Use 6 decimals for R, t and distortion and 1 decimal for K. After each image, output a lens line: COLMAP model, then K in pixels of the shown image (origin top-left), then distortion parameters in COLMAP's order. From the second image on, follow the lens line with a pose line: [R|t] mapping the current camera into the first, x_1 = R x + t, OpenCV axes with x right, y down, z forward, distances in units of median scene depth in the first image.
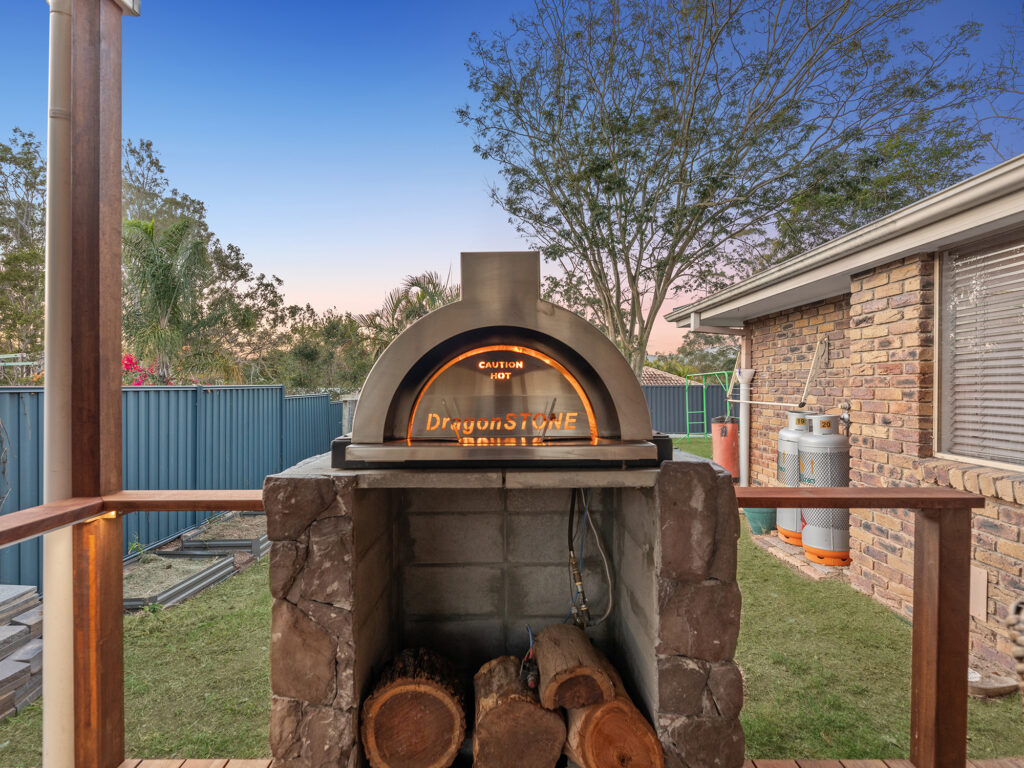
lens RADIAL K [[466.8, 0, 507.8], [0, 466.8, 385.5], [0, 0, 1]] dist [-0.003598, 0.000637]
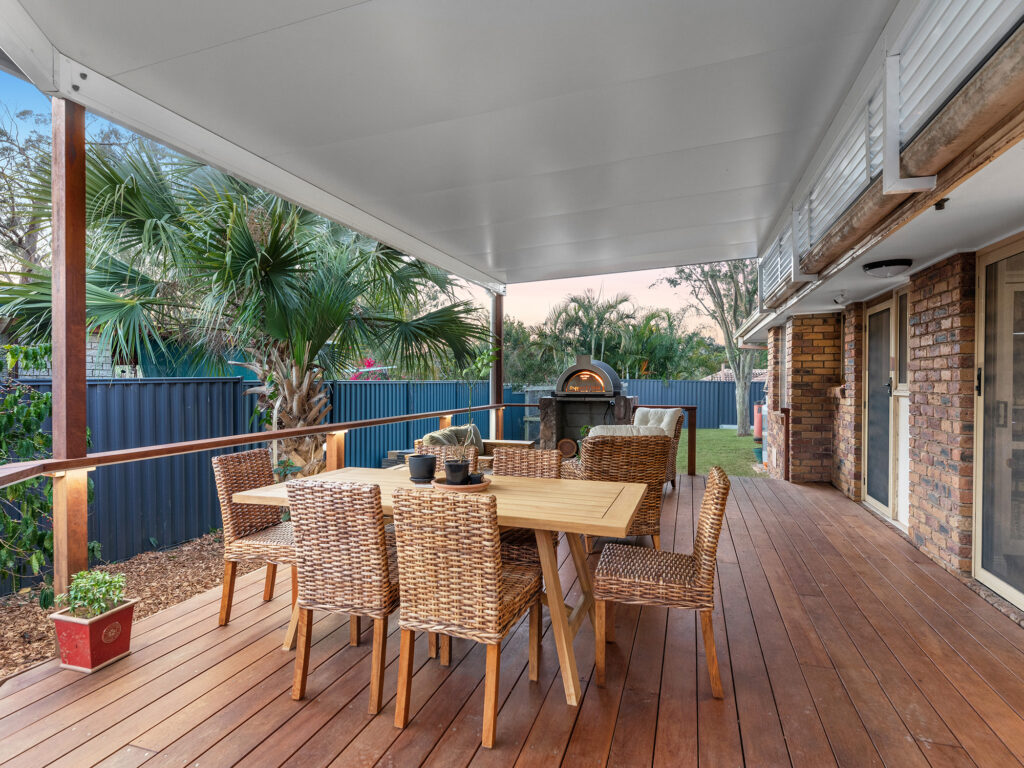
lens RADIAL K [[552.6, 0, 511.0], [0, 552.6, 382.8], [0, 0, 1]] dist [0.000006, 0.000013]
pose [[0.951463, 0.002306, -0.307754, 0.099436], [-0.001606, 0.999996, 0.002529, 0.001191], [0.307758, -0.001912, 0.951463, -0.457069]]
